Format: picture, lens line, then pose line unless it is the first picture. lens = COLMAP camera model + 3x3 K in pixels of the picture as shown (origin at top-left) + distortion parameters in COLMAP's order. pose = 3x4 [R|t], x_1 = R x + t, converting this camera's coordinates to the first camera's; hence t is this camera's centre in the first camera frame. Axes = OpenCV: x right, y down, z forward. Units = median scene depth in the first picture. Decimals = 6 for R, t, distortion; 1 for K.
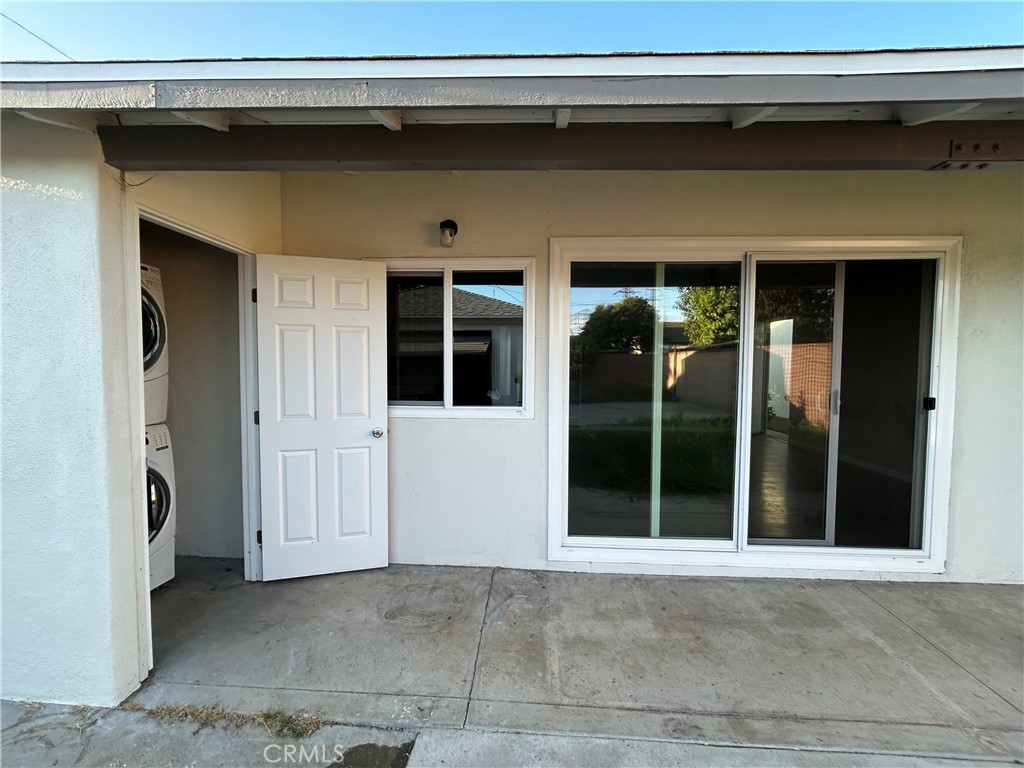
lens RADIAL K [[415.2, 0, 515.1], [0, 415.2, 383.5], [0, 0, 1]] dist [-0.006974, 0.000664]
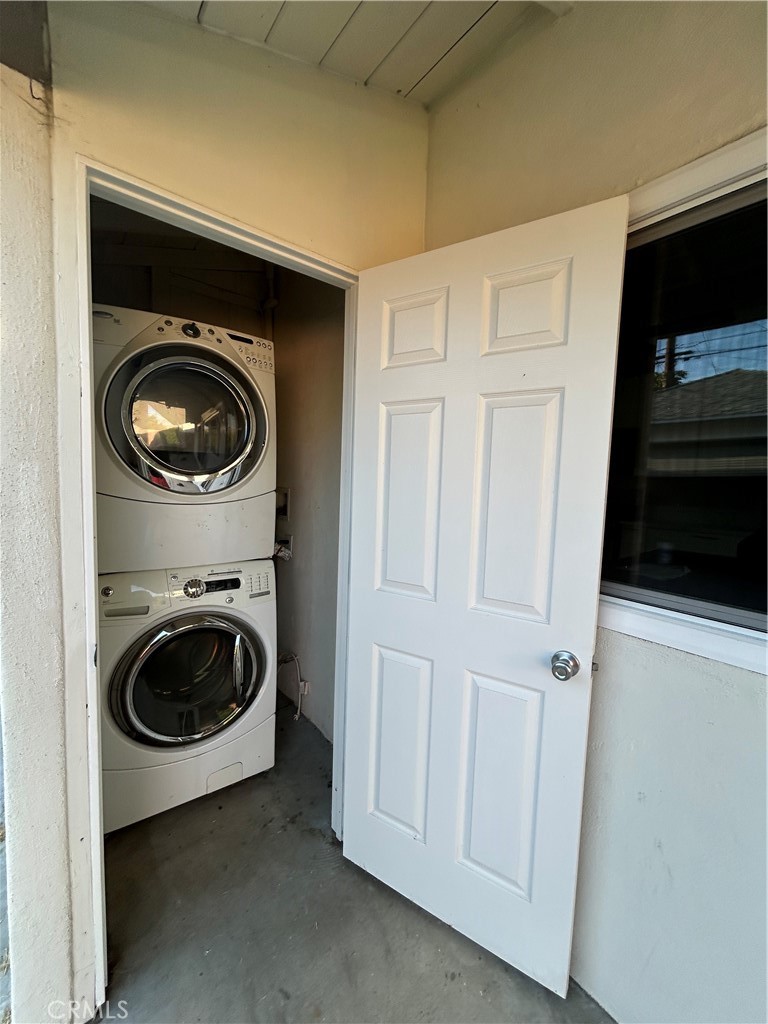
lens RADIAL K [[415.2, 0, 386.5], [0, 415.2, 512.5], [0, 0, 1]] dist [-0.006974, 0.000664]
pose [[0.665584, 0.074957, -0.742550, -0.175160], [-0.061867, 0.997061, 0.045194, -0.030061], [0.743755, 0.015859, 0.668265, 0.650064]]
